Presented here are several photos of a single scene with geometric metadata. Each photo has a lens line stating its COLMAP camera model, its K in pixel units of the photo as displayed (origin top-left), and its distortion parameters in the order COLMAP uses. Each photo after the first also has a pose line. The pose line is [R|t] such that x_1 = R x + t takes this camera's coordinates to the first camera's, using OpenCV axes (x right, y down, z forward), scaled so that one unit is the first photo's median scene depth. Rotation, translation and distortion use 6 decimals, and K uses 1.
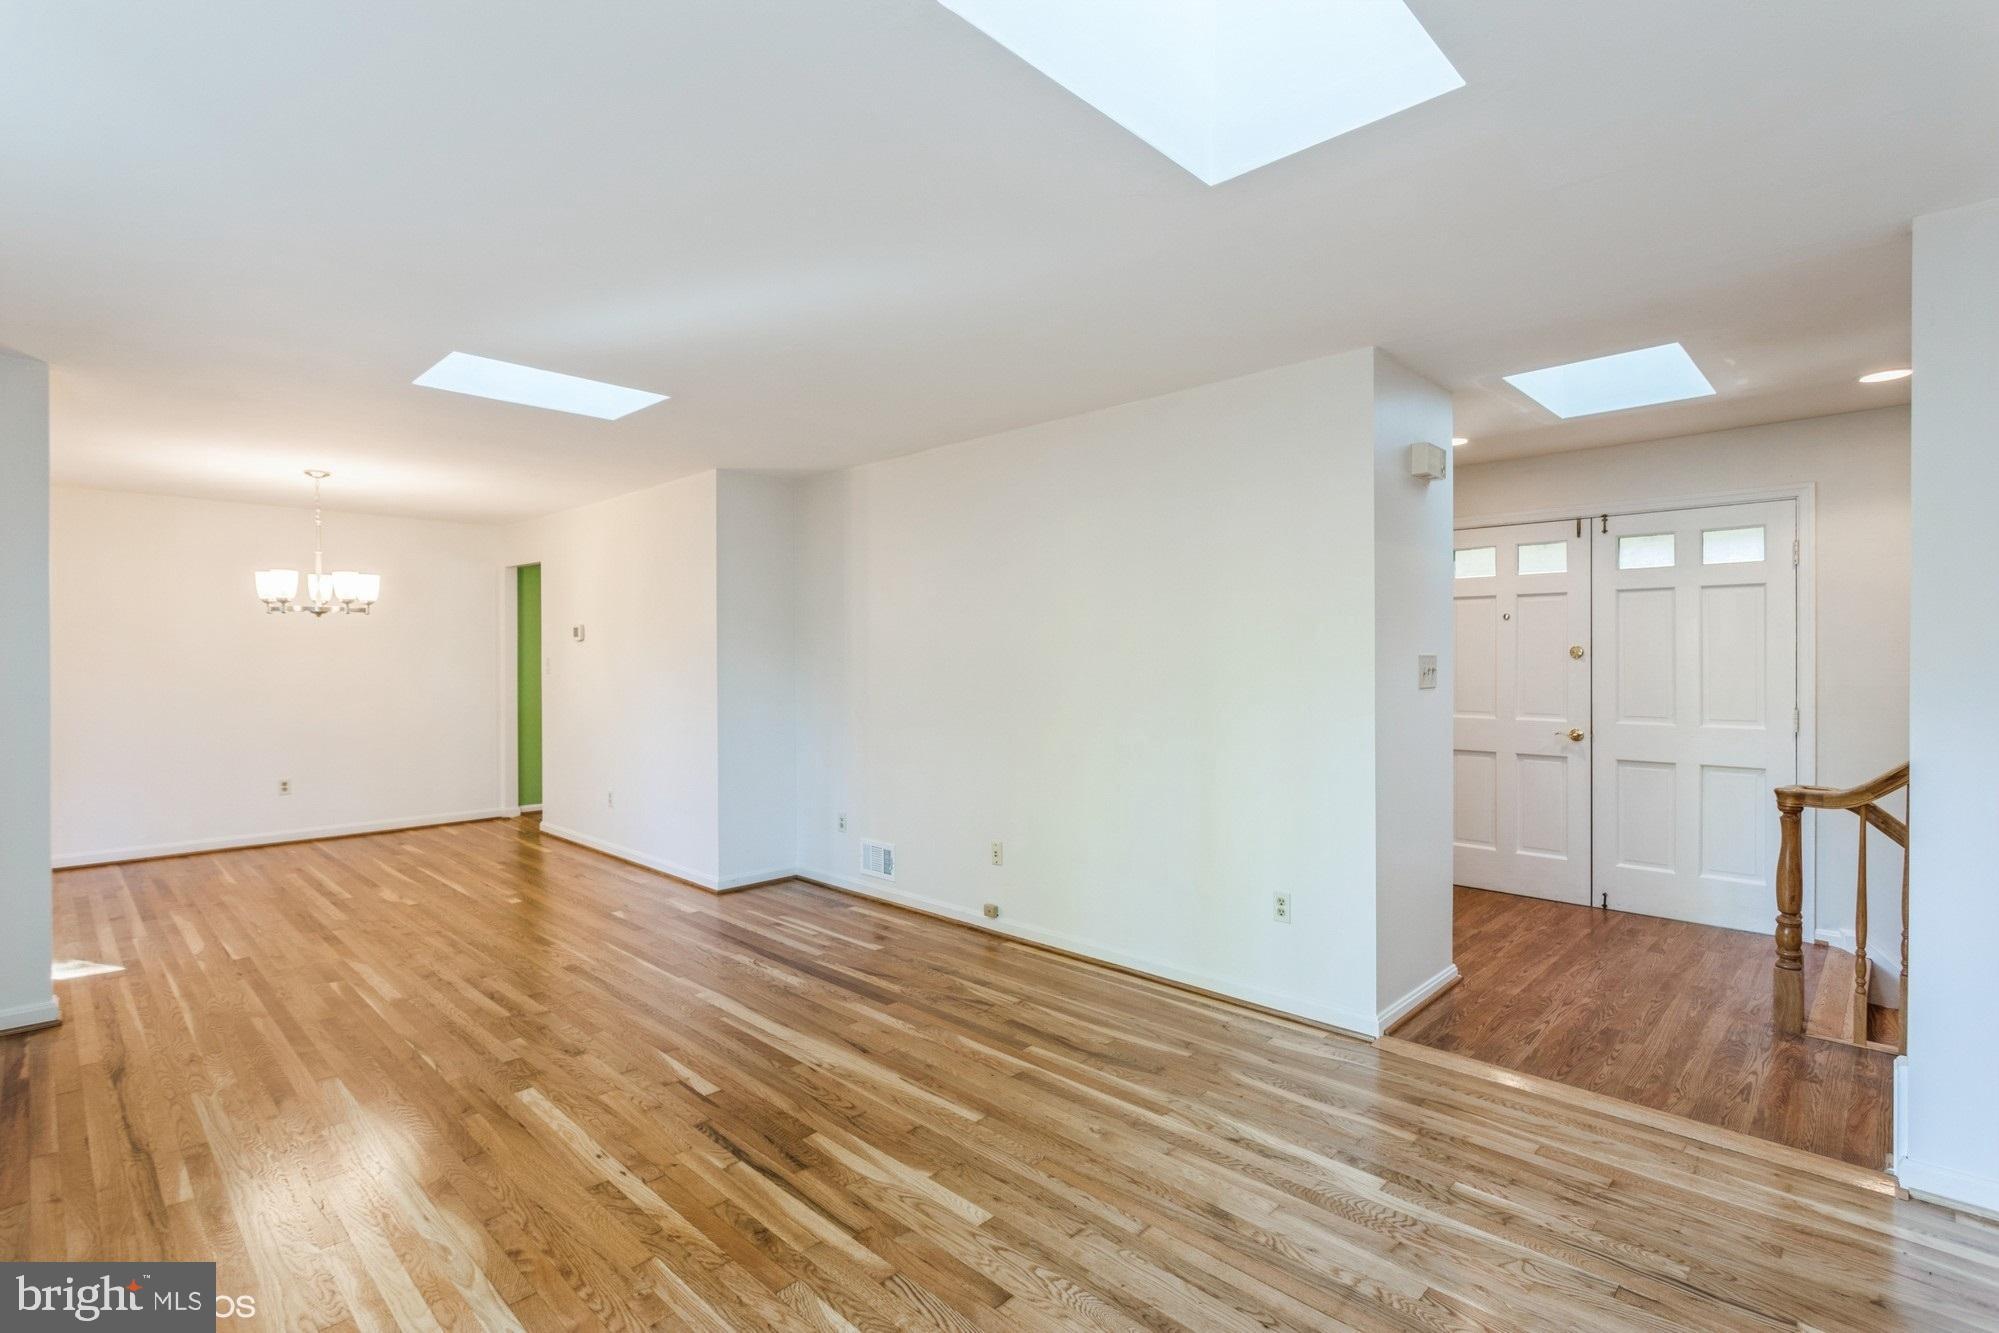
lens RADIAL K [[941.4, 0, 993.2], [0, 941.4, 661.0], [0, 0, 1]] dist [0.000592, 0.001234]
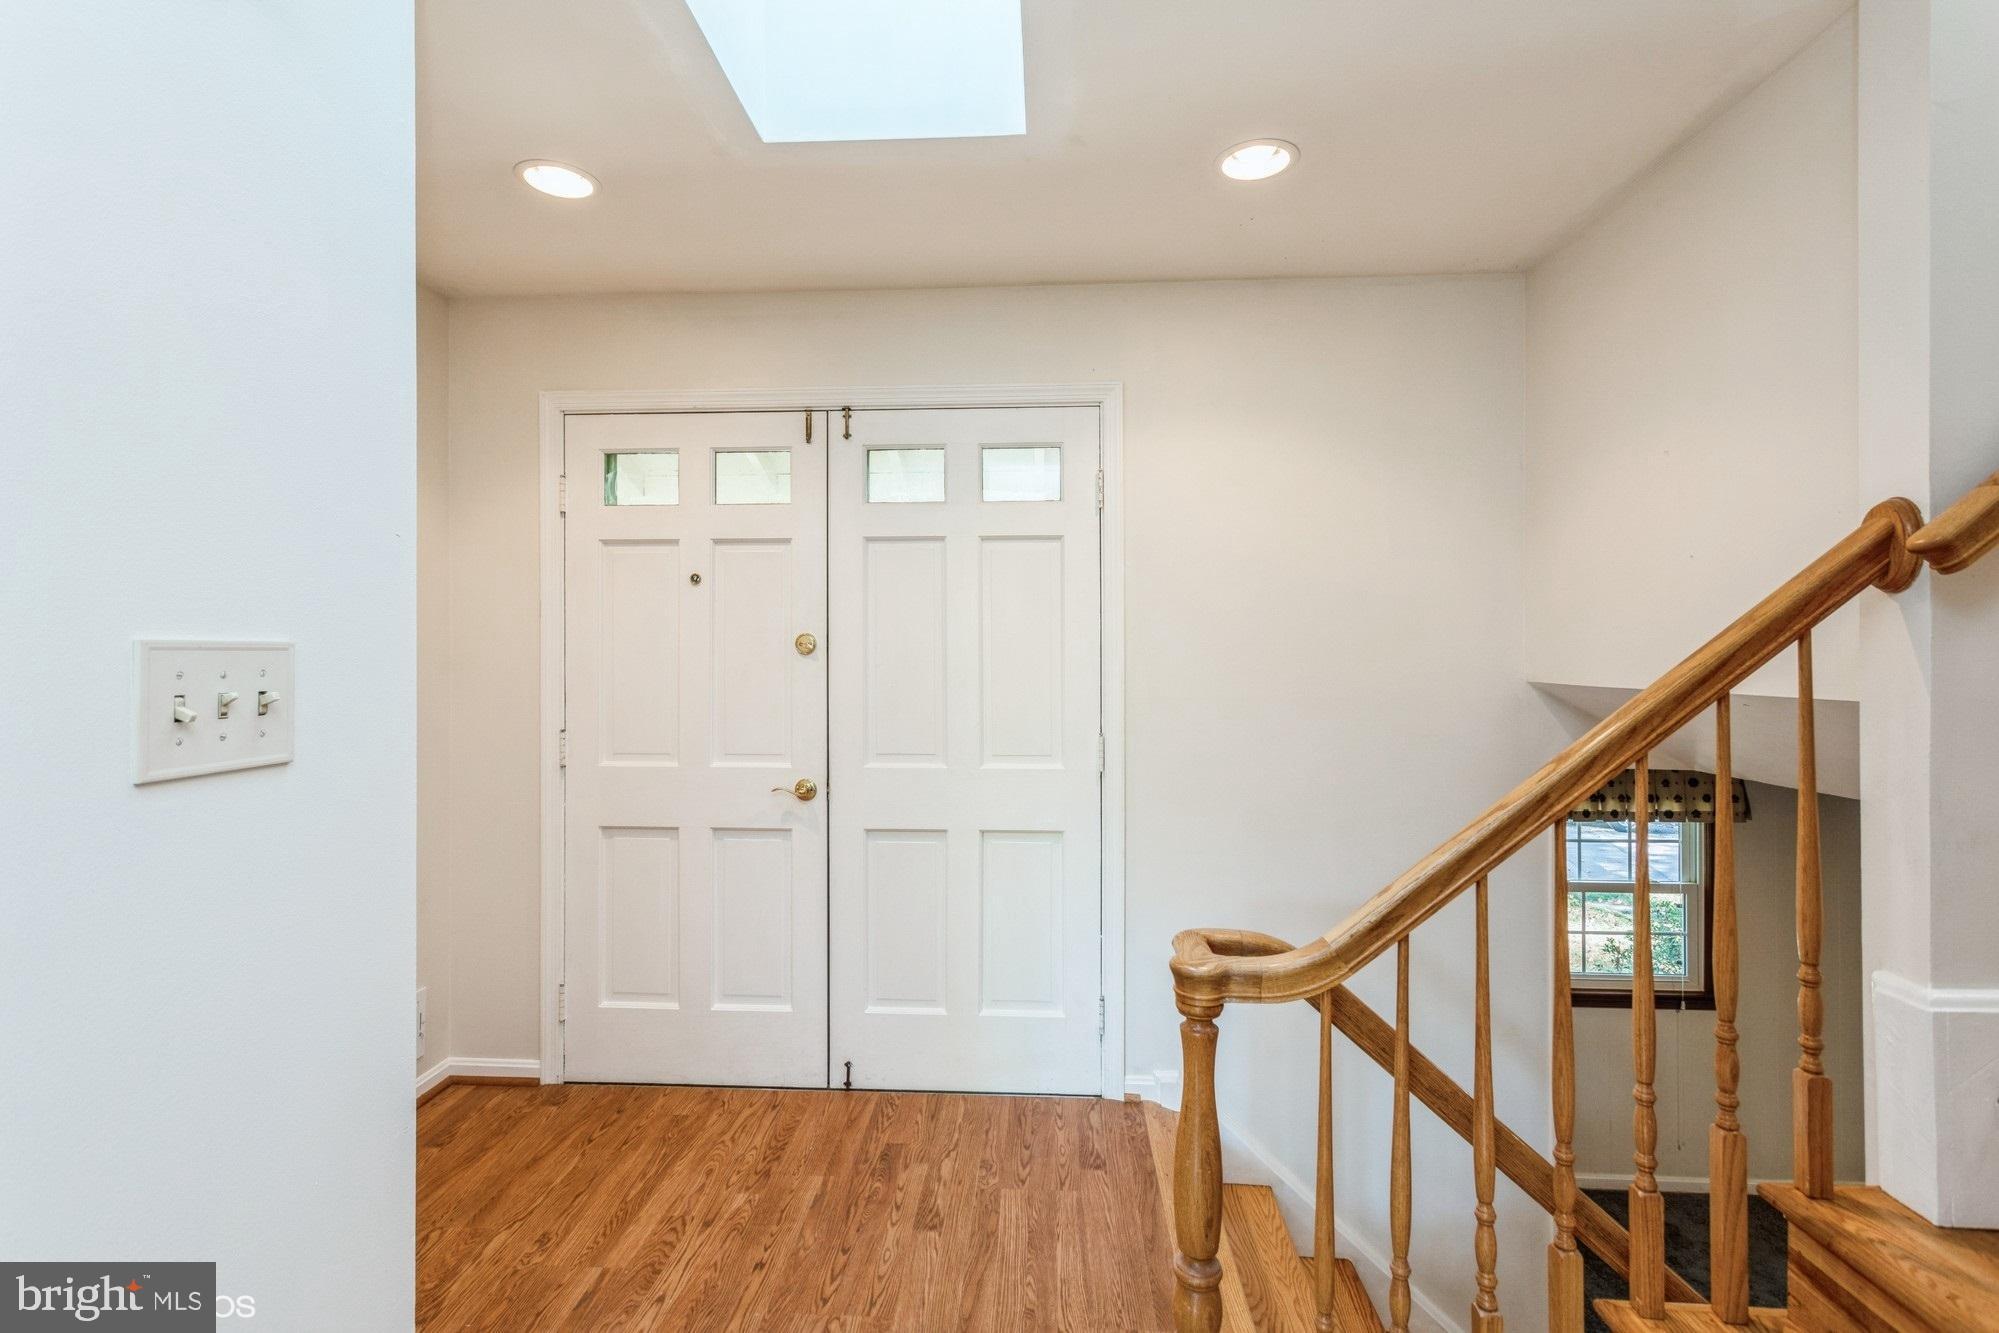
lens RADIAL K [[941.4, 0, 997.7], [0, 941.4, 653.1], [0, 0, 1]] dist [0.000592, 0.001234]
pose [[0.750884, -0.001882, 0.660432, 0.338906], [0.001255, 0.999998, 0.001422, -0.004521], [-0.660433, -0.000238, 0.750885, 0.507911]]
